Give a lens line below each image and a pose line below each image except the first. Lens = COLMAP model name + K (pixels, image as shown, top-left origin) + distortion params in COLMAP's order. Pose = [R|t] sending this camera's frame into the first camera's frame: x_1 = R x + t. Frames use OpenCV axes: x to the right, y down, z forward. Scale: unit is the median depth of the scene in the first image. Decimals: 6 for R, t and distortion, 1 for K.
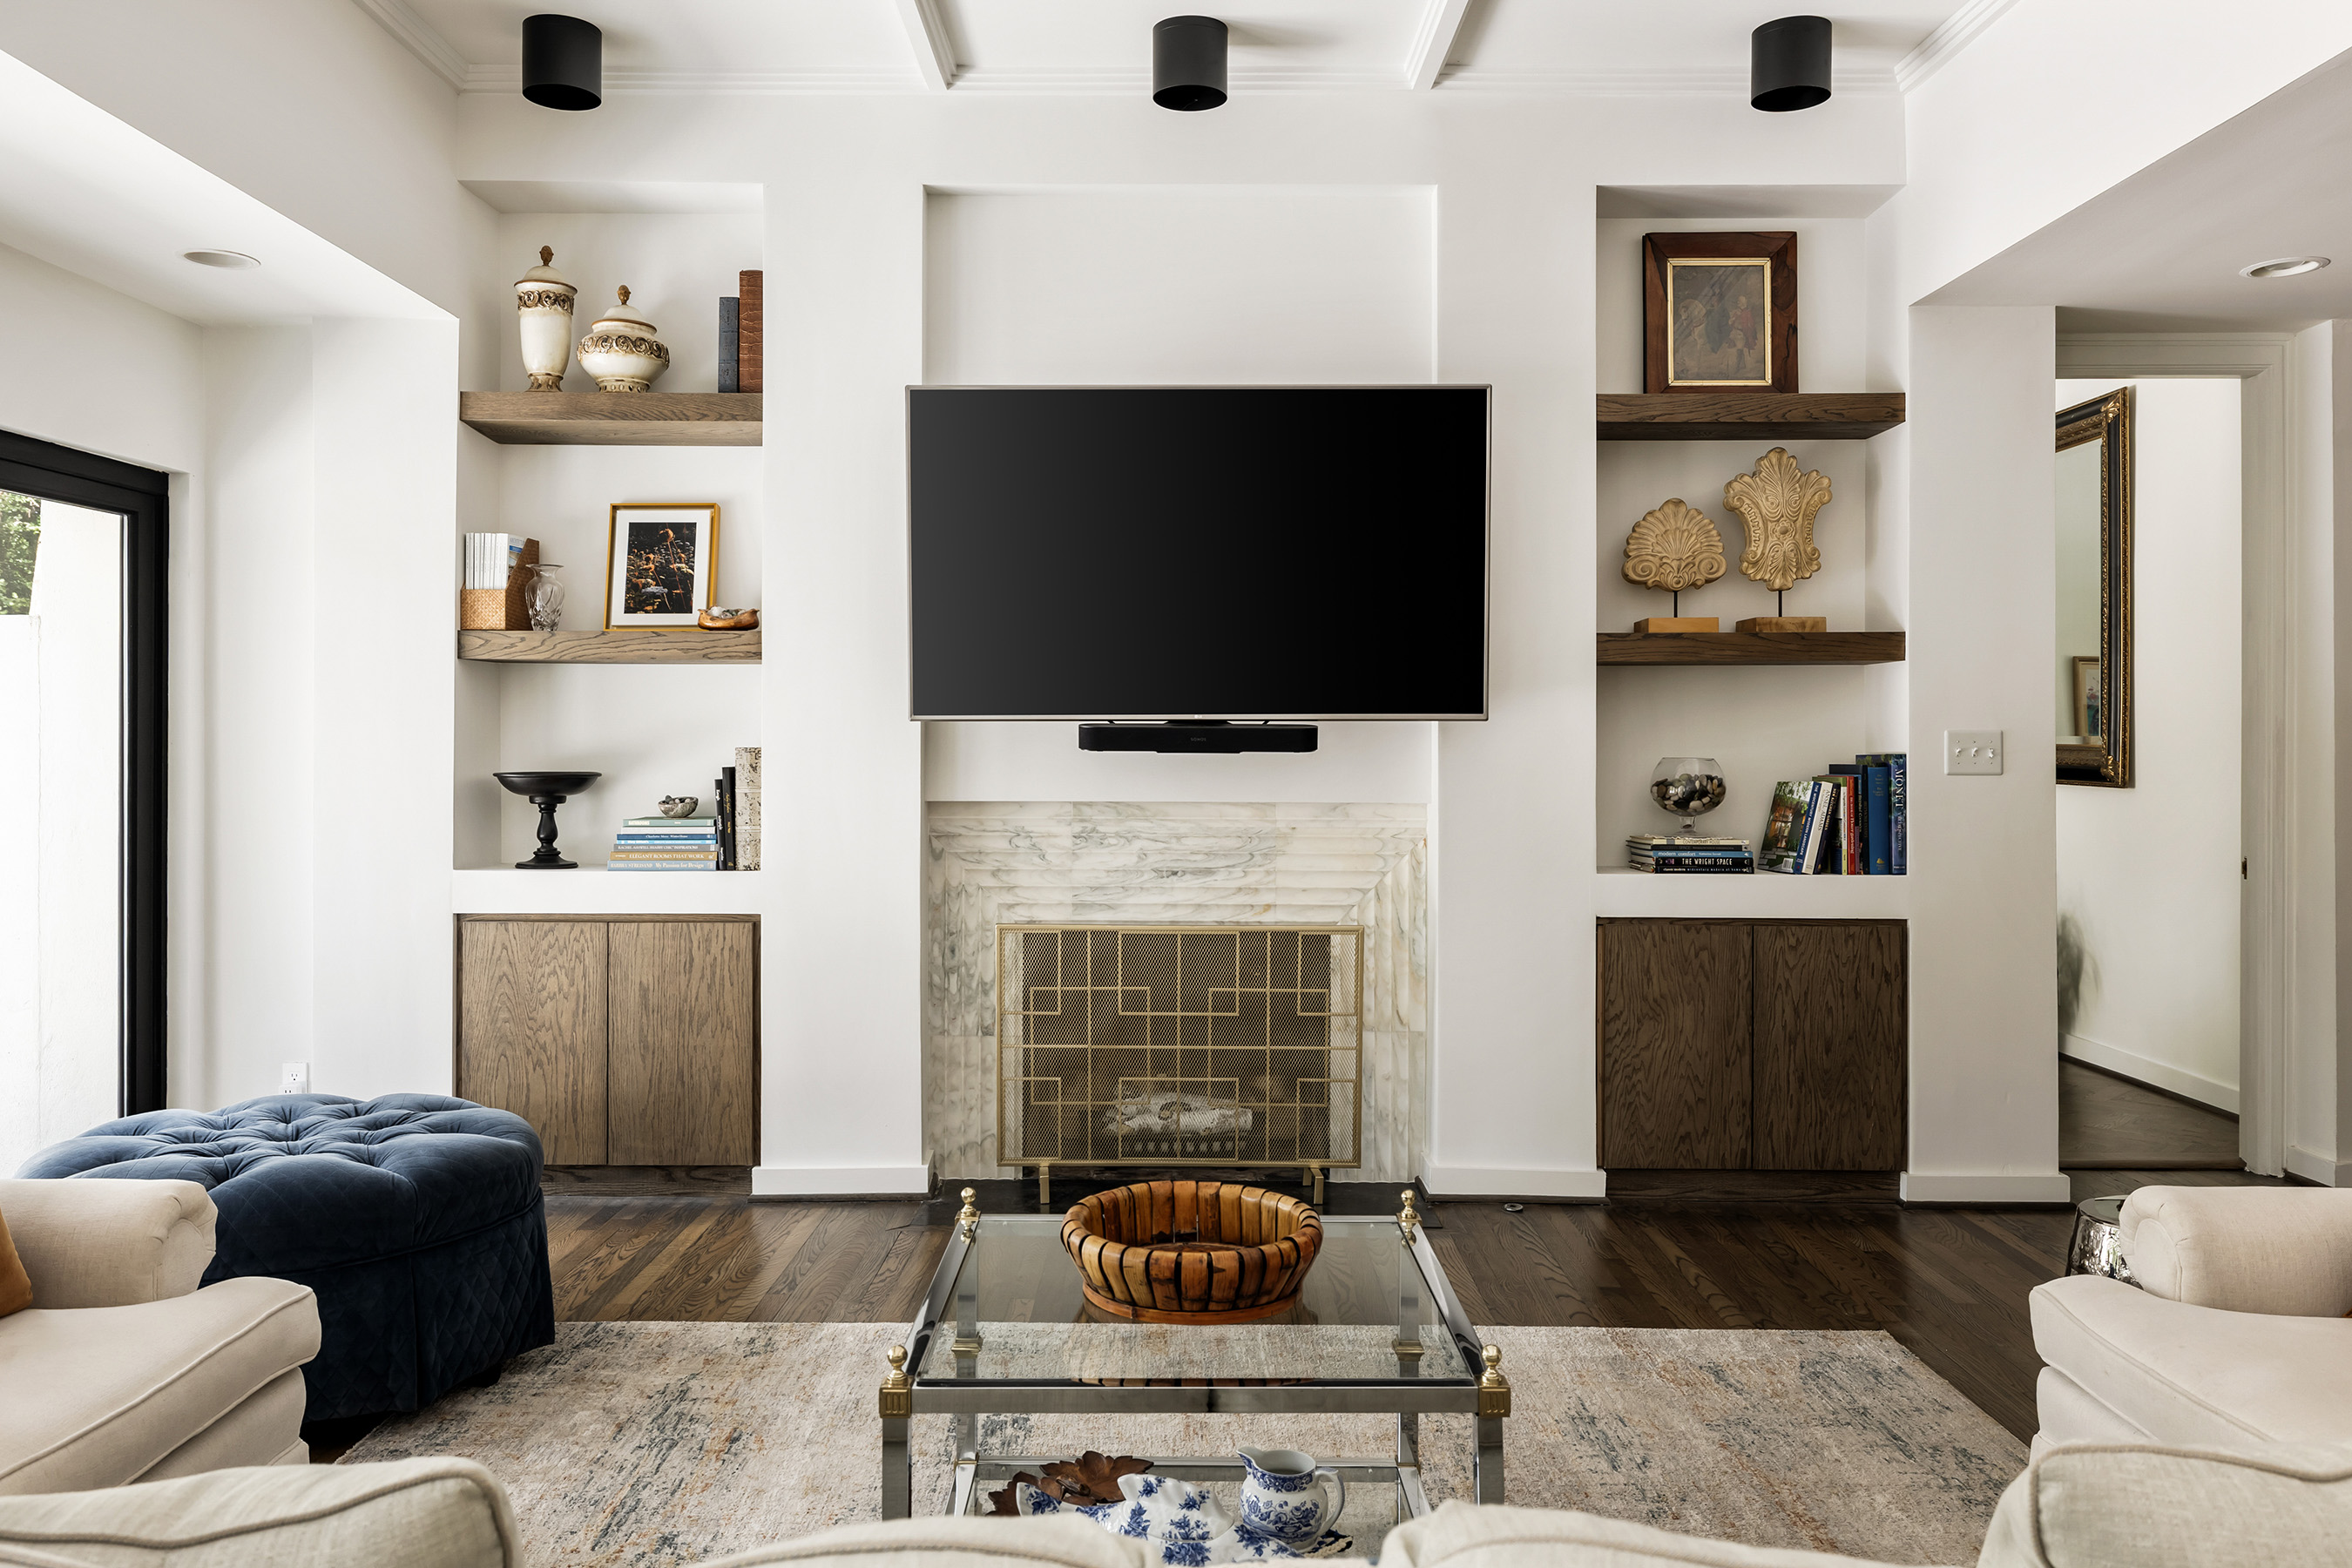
lens RADIAL K [[1695.2, 0, 1174.7], [0, 1695.2, 742.1], [0, 0, 1]] dist [0.000318, -0.000123]
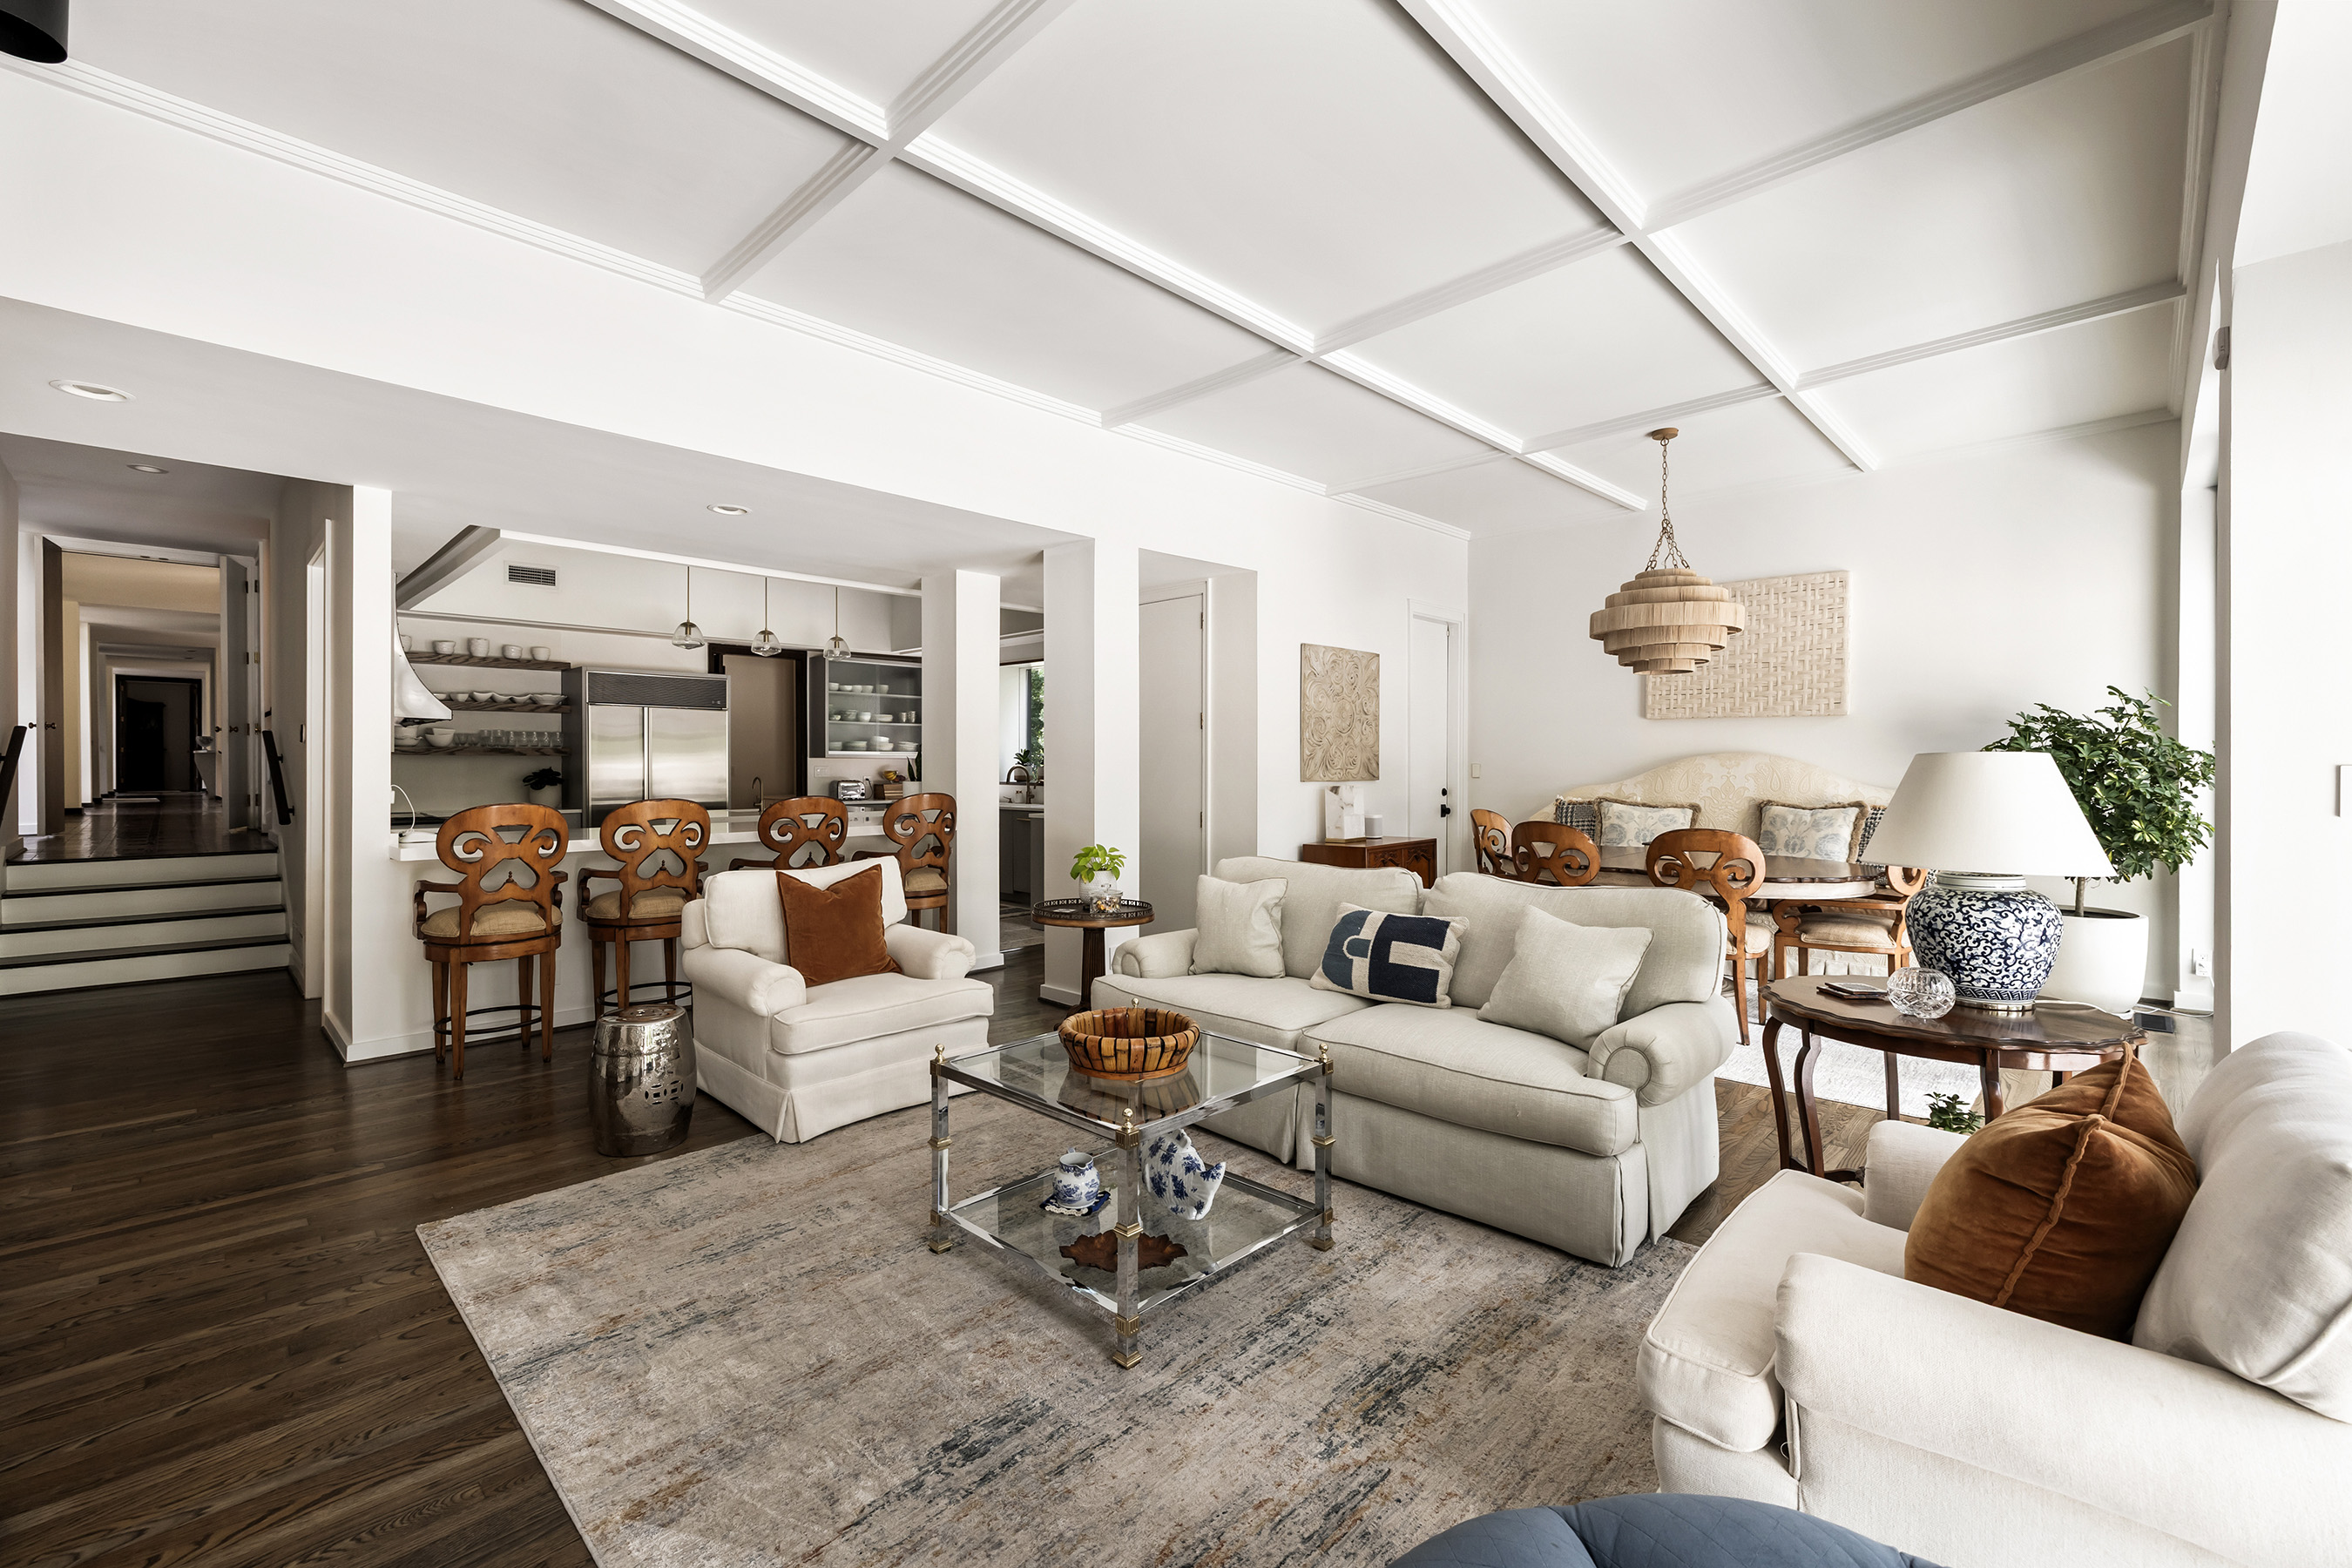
lens RADIAL K [[994.1, 0, 1176.0], [0, 994.1, 784.0], [0, 0, 1]] dist [0.000315, 0.000014]
pose [[-0.723378, -0.011949, 0.690349, -0.553041], [-0.000013, 0.999850, 0.017292, -0.001786], [-0.690453, 0.012499, -0.723270, 1.231546]]
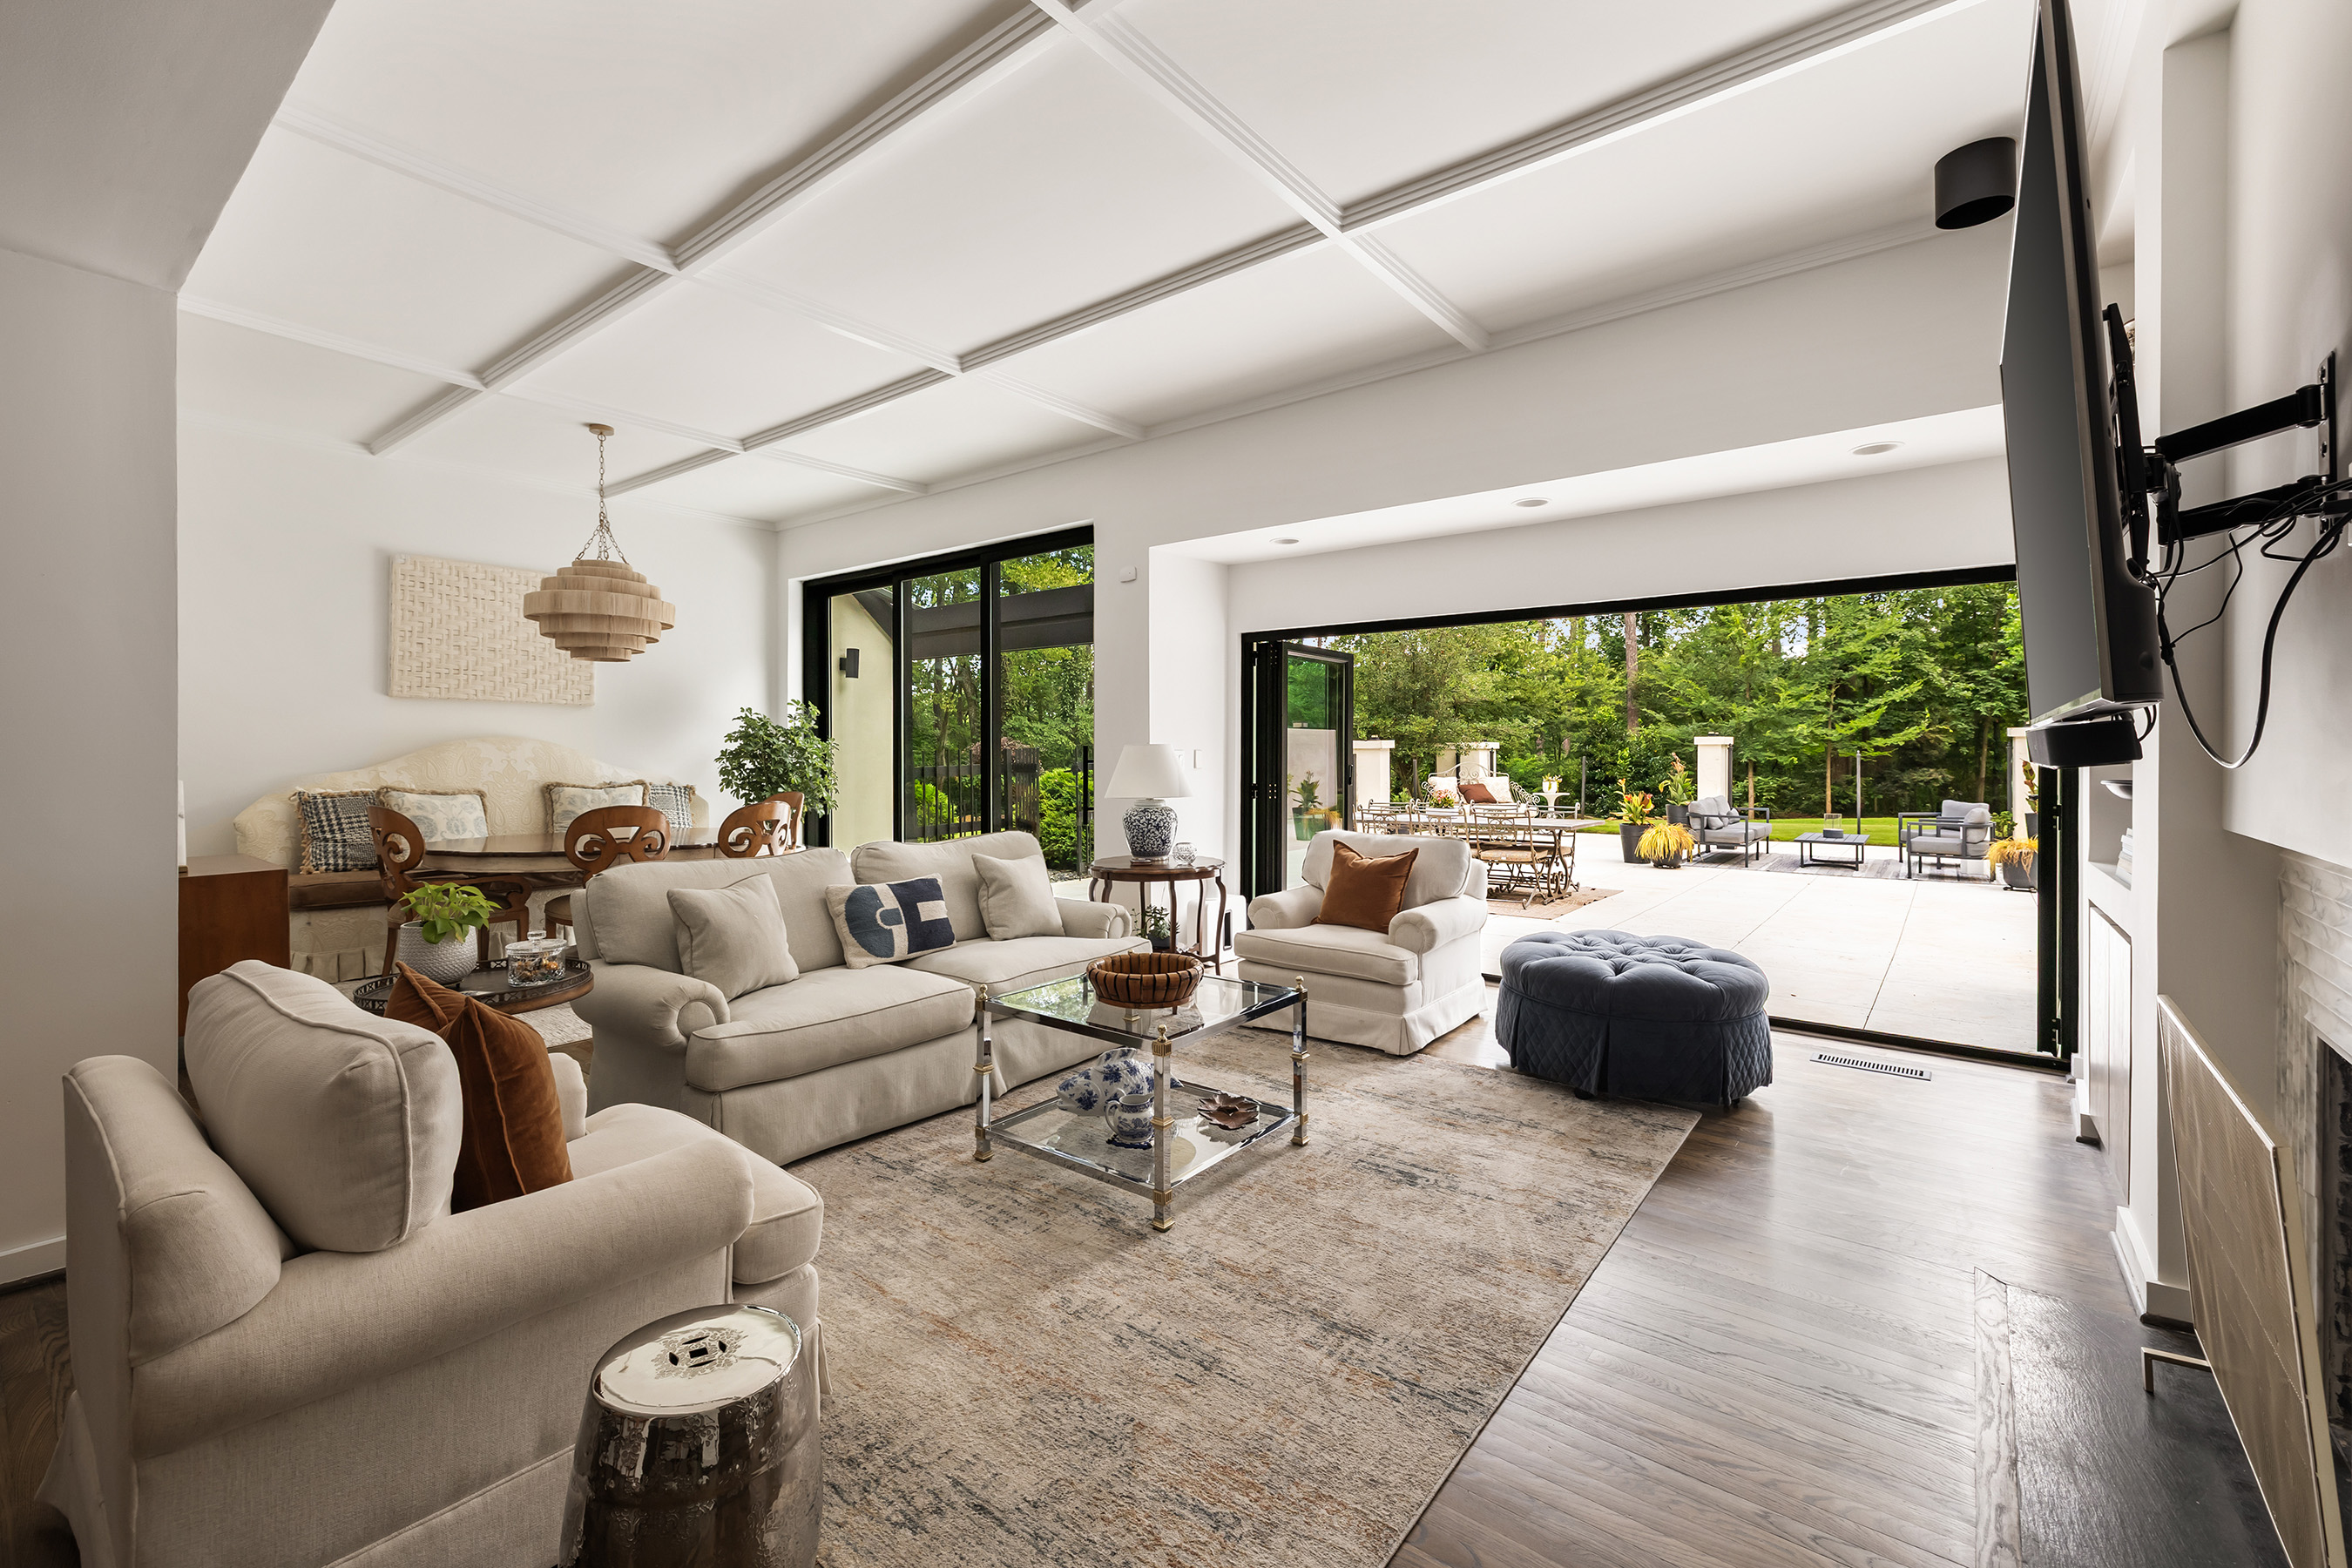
lens RADIAL K [[982.3, 0, 1168.8], [0, 982.3, 750.0], [0, 0, 1]] dist [-0.000062, -0.000011]
pose [[-0.614649, 0.000401, -0.788801, 0.707643], [0.001025, 0.999999, -0.000291, -0.001535], [0.788800, -0.000987, -0.614649, 1.281073]]
